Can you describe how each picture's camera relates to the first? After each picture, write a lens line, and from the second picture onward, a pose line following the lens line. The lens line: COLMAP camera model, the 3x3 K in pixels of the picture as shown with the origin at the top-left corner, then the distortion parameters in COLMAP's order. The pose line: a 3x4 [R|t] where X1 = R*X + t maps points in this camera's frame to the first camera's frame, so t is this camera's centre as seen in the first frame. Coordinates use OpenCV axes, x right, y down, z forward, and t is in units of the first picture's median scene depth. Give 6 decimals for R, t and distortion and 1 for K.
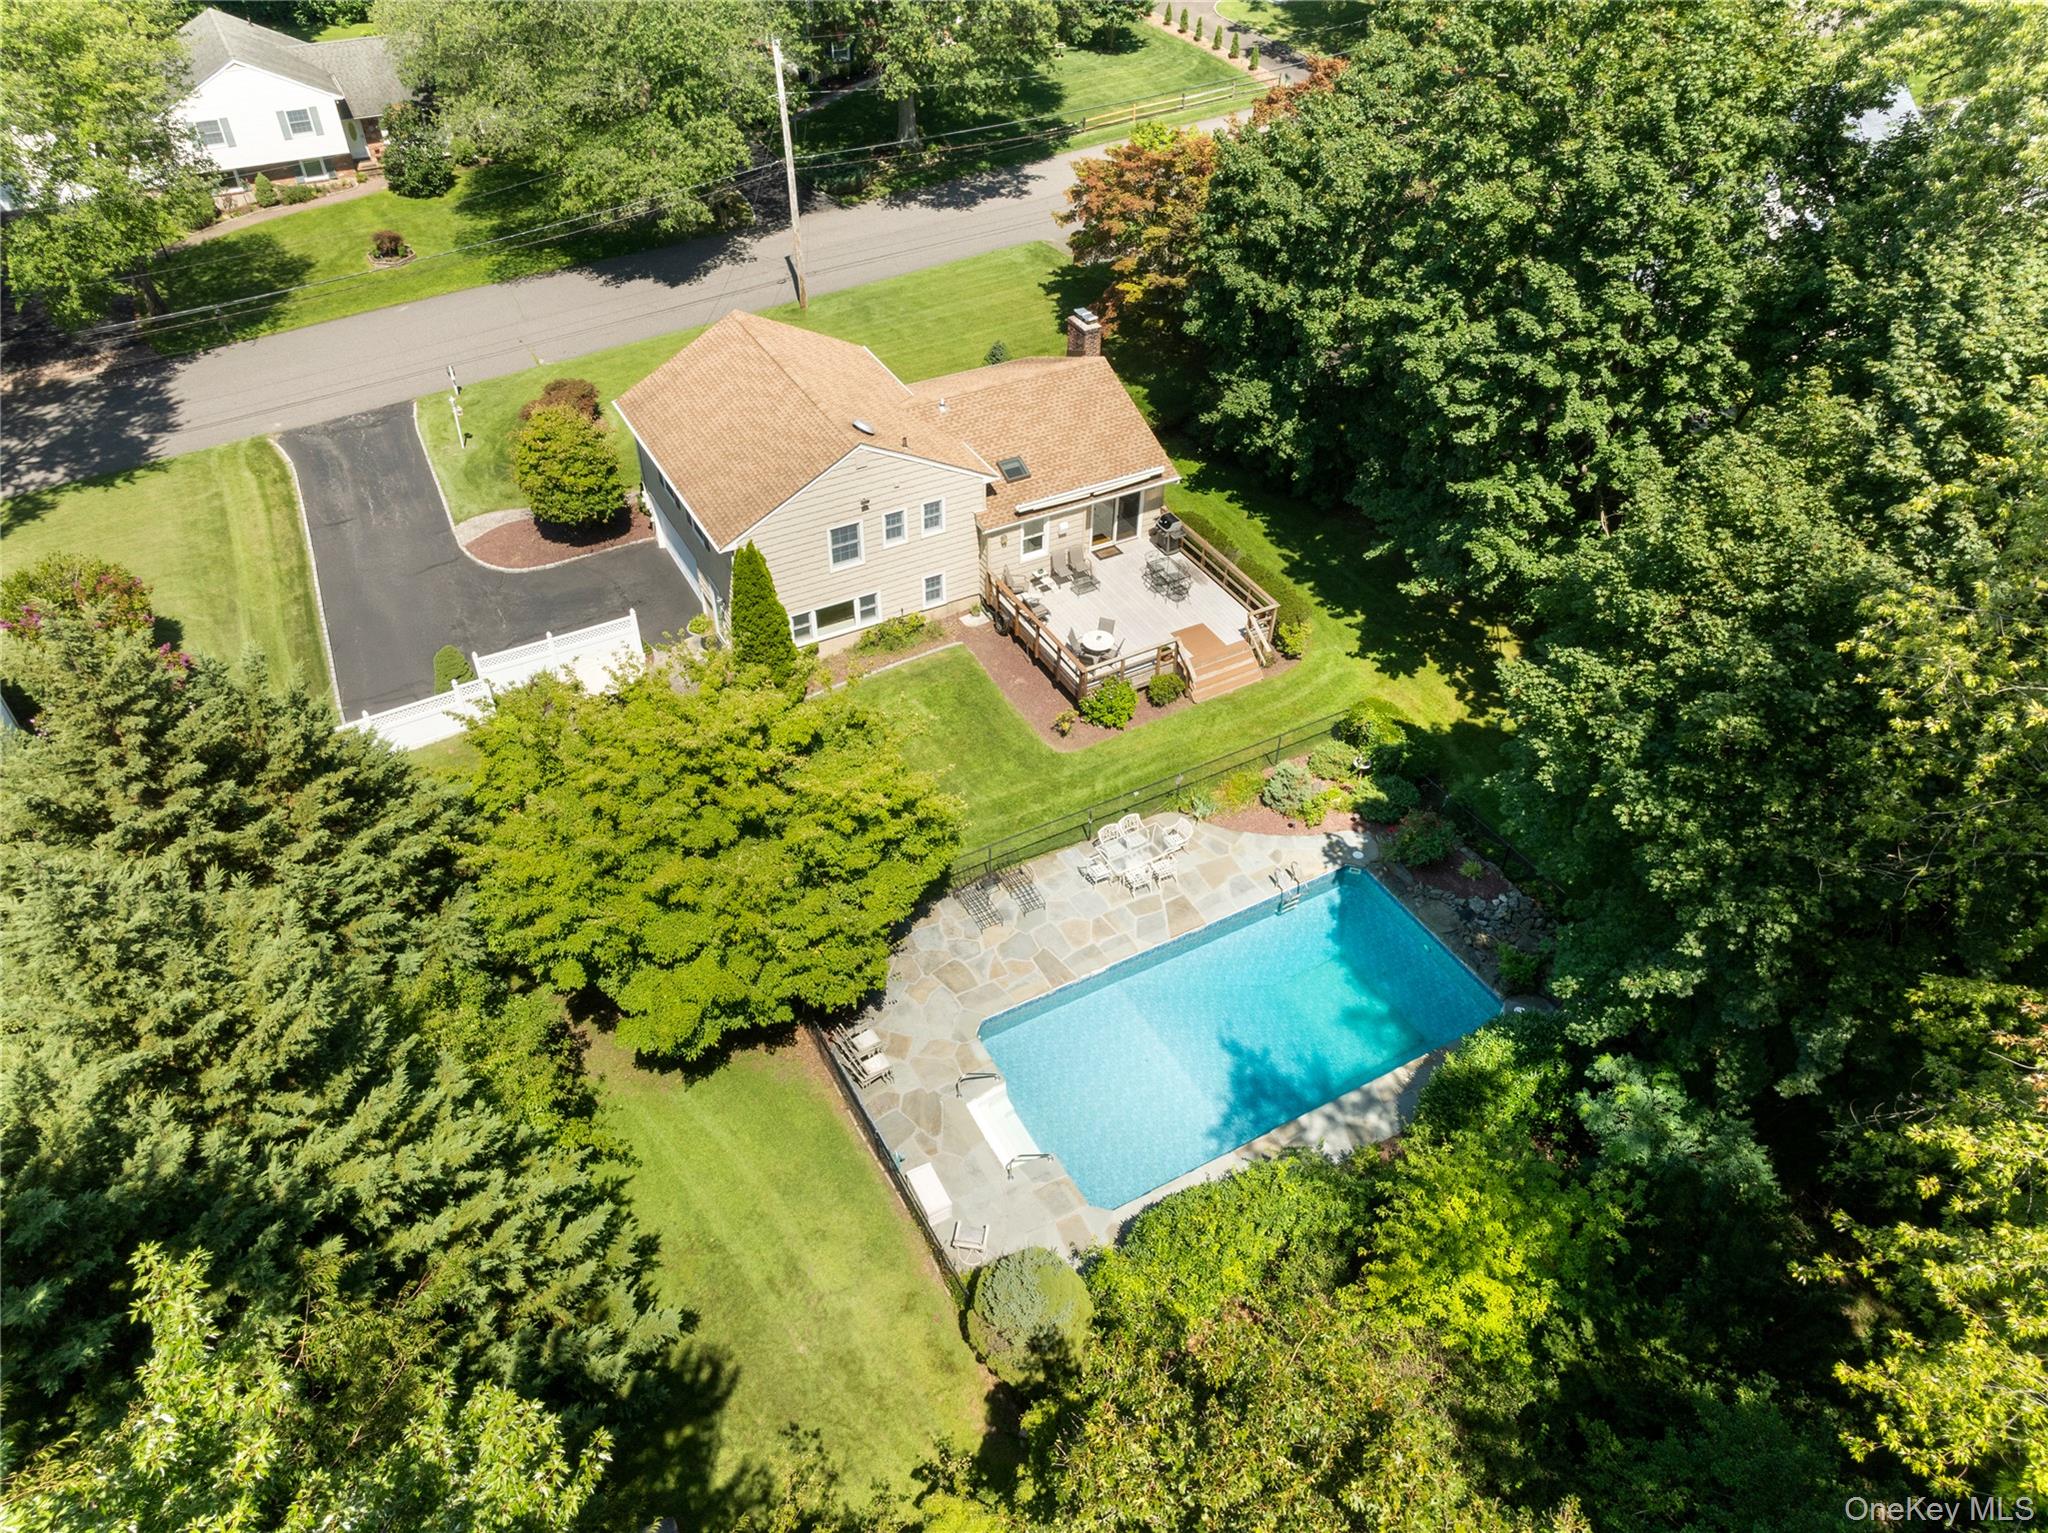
lens RADIAL K [[1460.8, 0, 1027.4], [0, 1460.8, 767.6], [0, 0, 1]] dist [-0.028904, 0.031164]
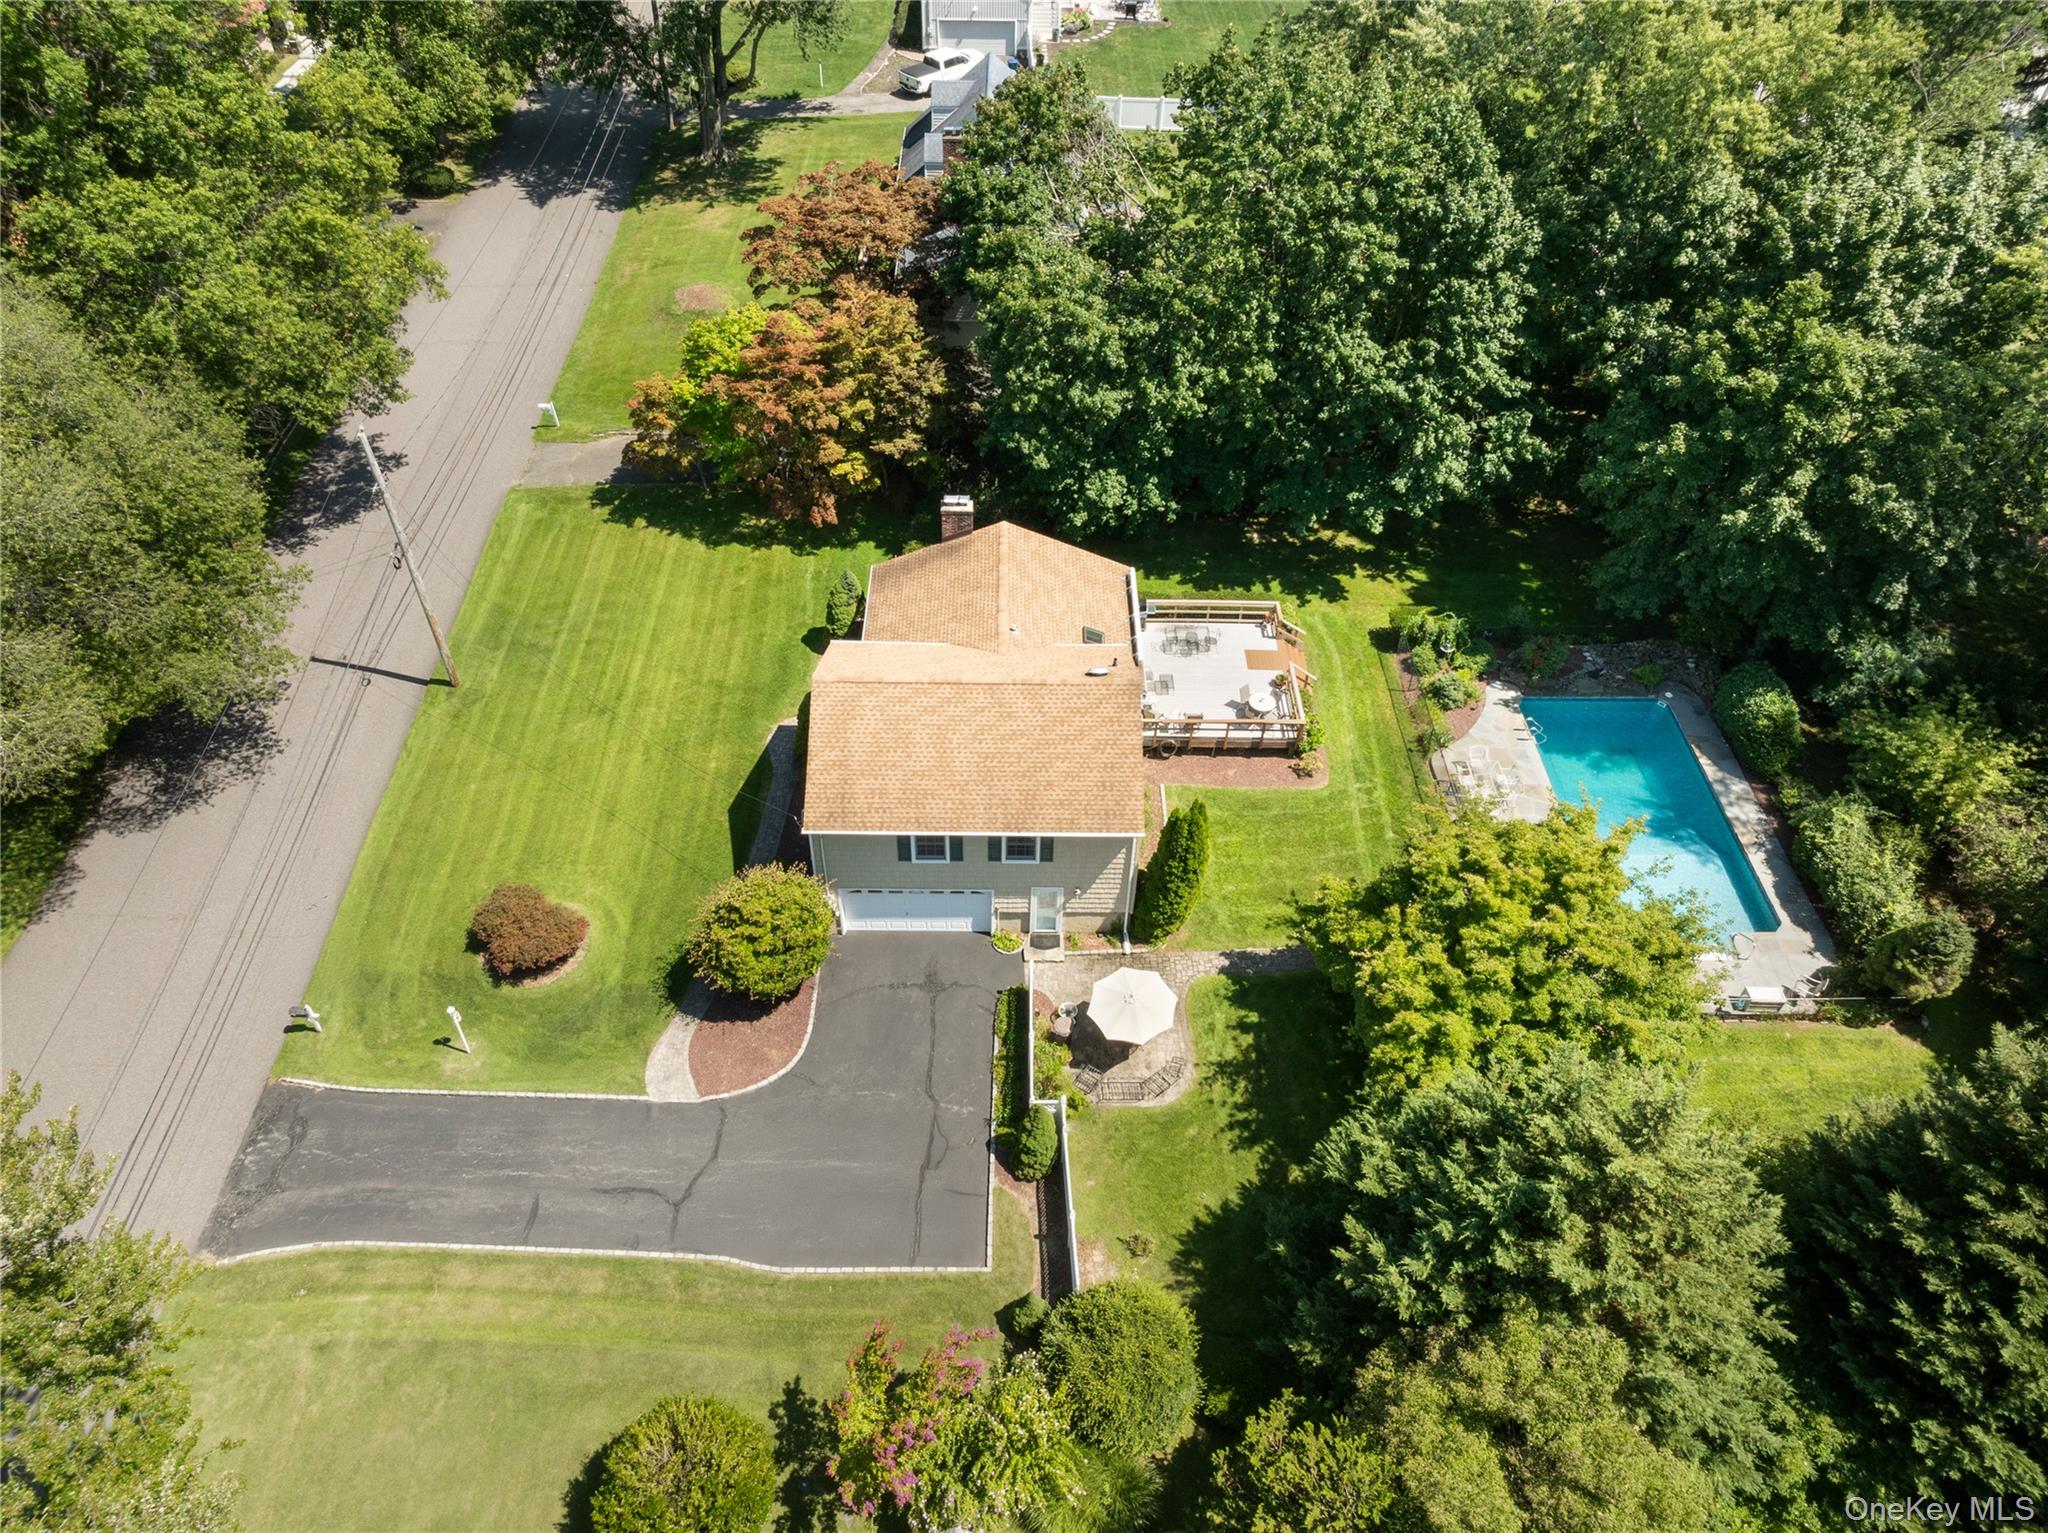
lens RADIAL K [[1460.8, 0, 1024.1], [0, 1460.8, 769.6], [0, 0, 1]] dist [-0.028904, 0.031164]
pose [[0.477004, -0.607912, 0.634752, -0.794437], [0.568164, 0.764299, 0.305017, -0.493674], [-0.670564, 0.215149, 0.709968, 0.272412]]
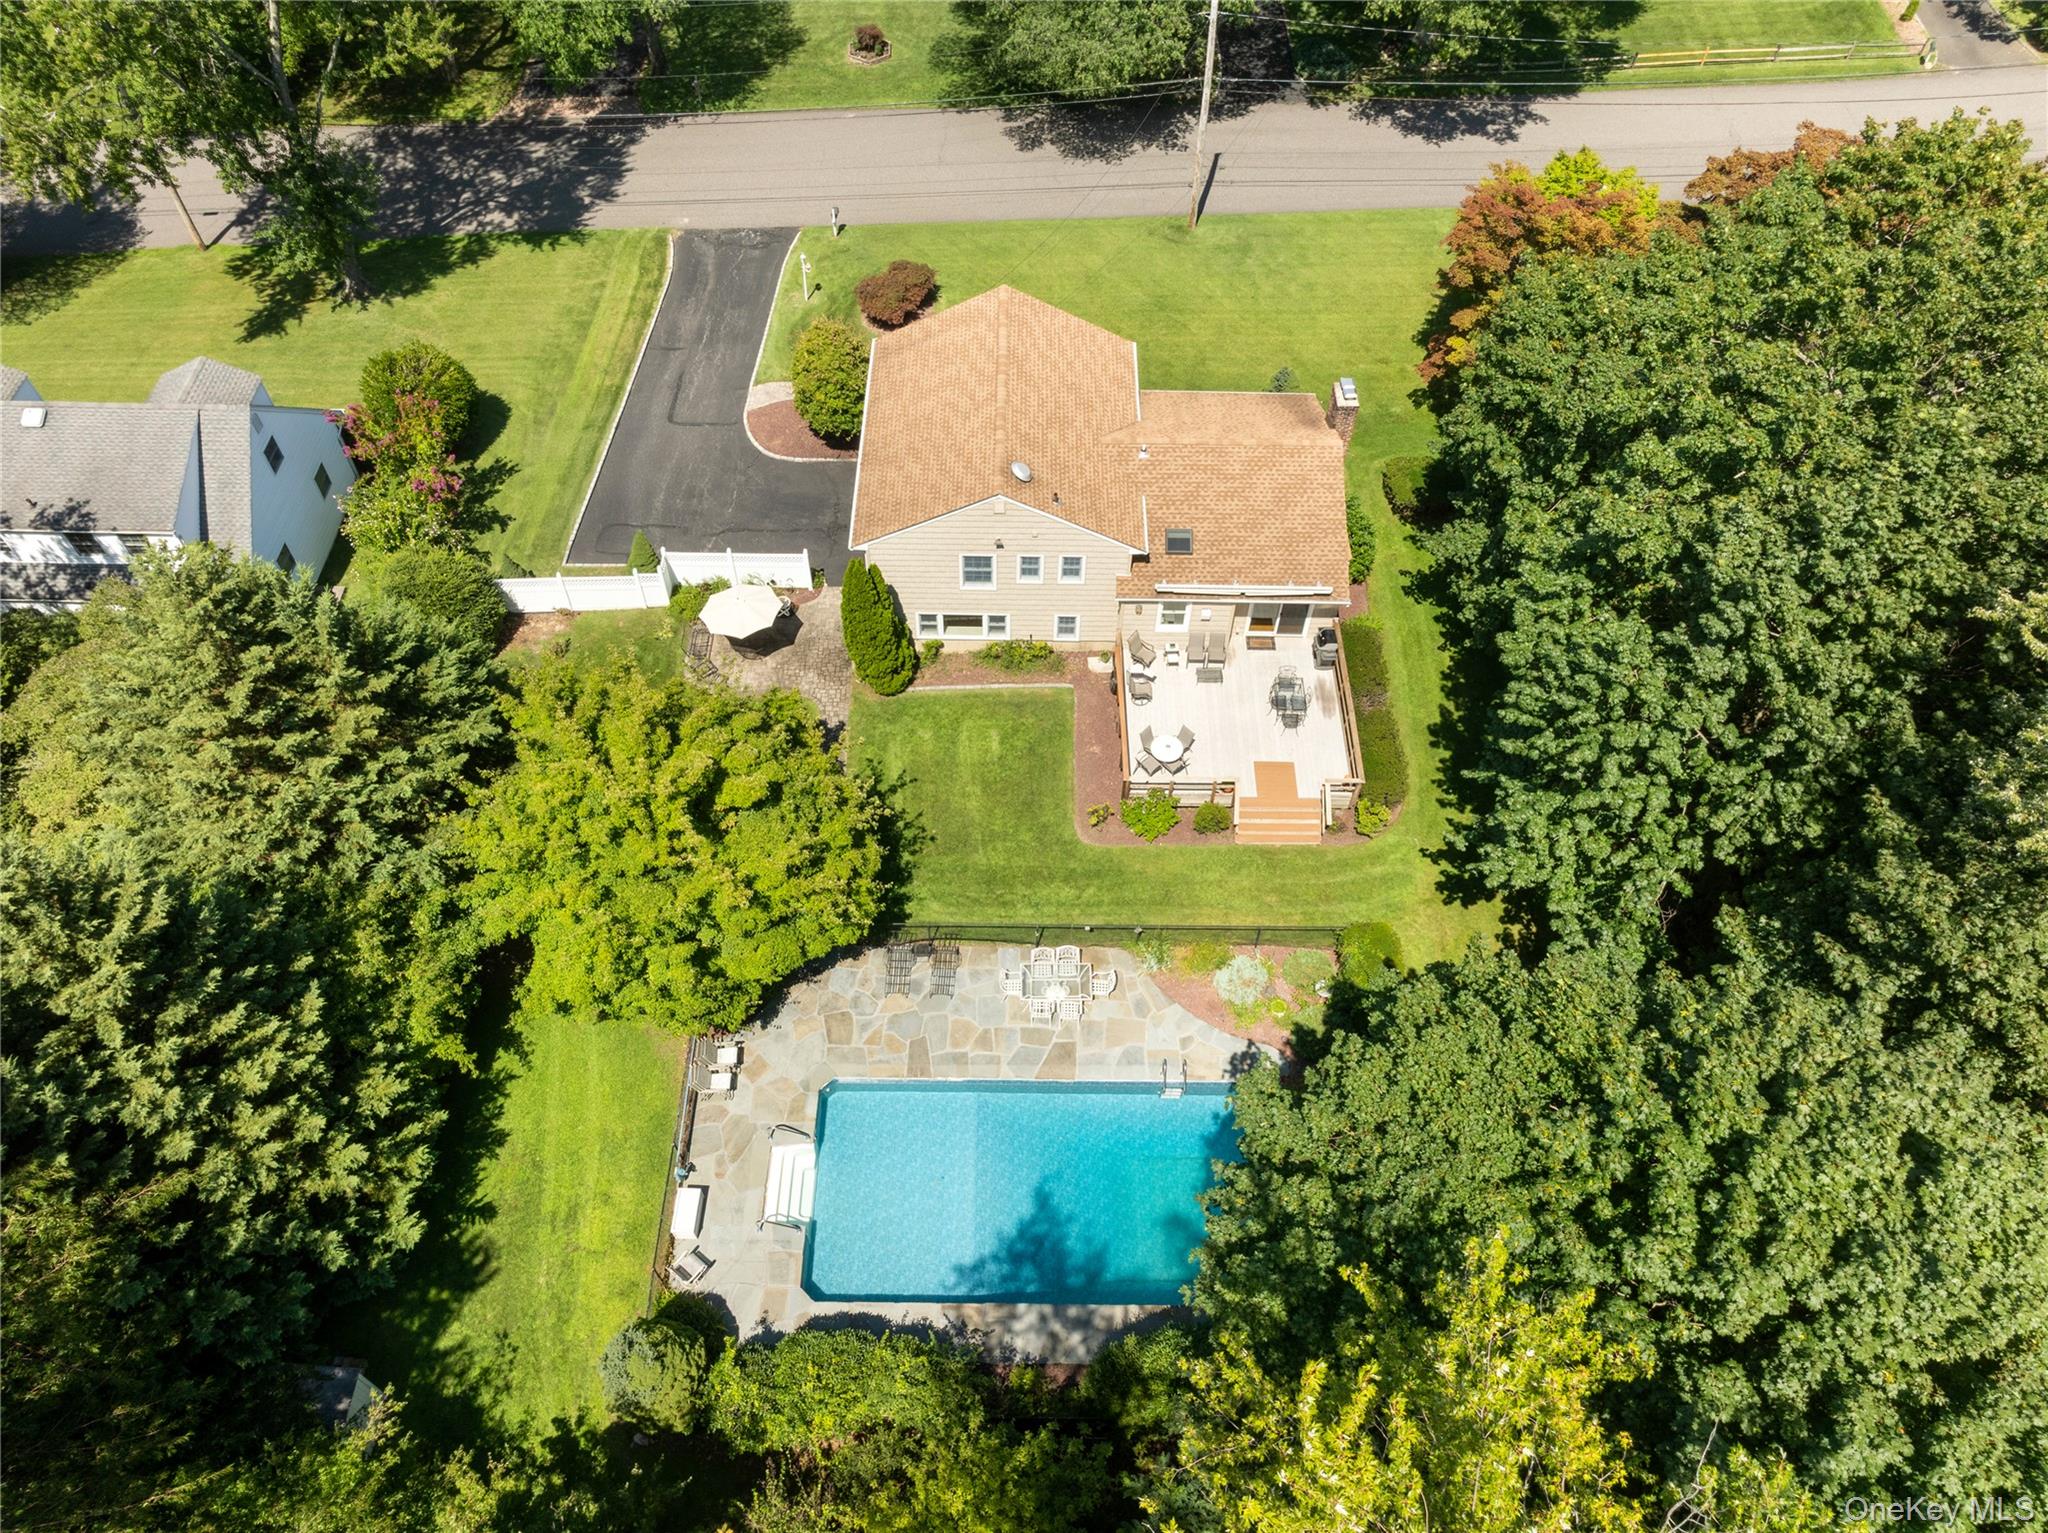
lens RADIAL K [[1460.8, 0, 1016.9], [0, 1460.8, 770.3], [0, 0, 1]] dist [-0.028904, 0.031164]
pose [[0.869208, 0.390658, -0.303091, 0.252461], [-0.320953, 0.912077, 0.255155, -0.278767], [0.376121, -0.124504, 0.918168, 0.040095]]
